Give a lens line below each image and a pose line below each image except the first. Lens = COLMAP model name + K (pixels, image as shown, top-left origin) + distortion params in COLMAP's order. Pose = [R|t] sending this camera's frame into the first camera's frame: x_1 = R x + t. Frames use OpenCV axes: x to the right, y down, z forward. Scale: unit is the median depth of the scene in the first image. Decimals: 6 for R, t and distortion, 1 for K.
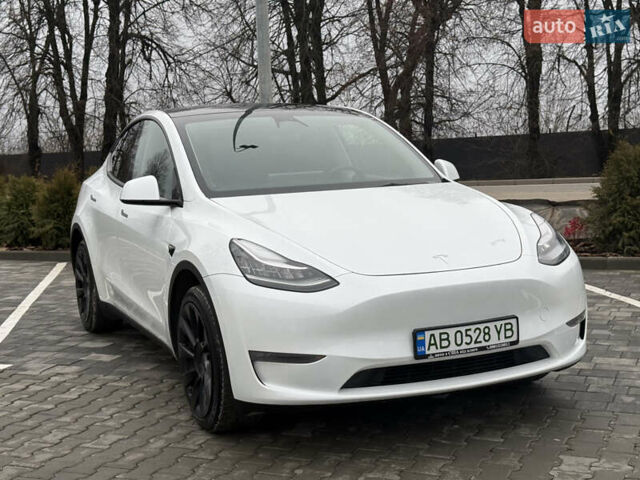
lens RADIAL K [[965.6, 0, 321.7], [0, 965.6, 278.2], [0, 0, 1]] dist [0.136495, -0.026046]
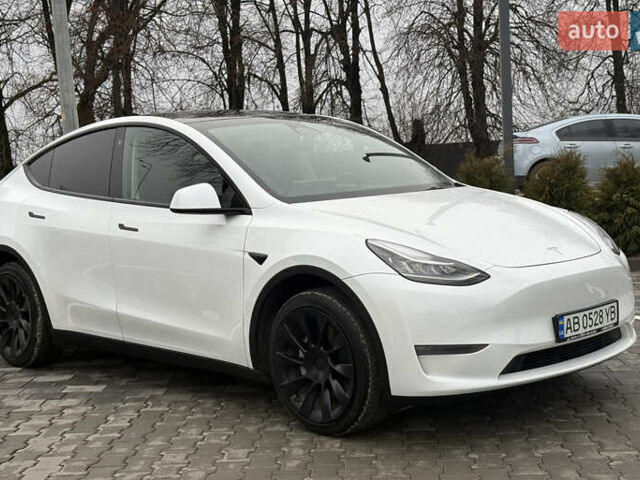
lens RADIAL K [[1058.3, 0, 347.9], [0, 1058.3, 303.7], [0, 0, 1]] dist [0.145423, -0.032689]
pose [[0.931998, -0.055586, 0.358175, -0.533003], [0.059426, 0.998233, 0.000286, 0.025491], [-0.357558, 0.021018, 0.933654, -0.027493]]
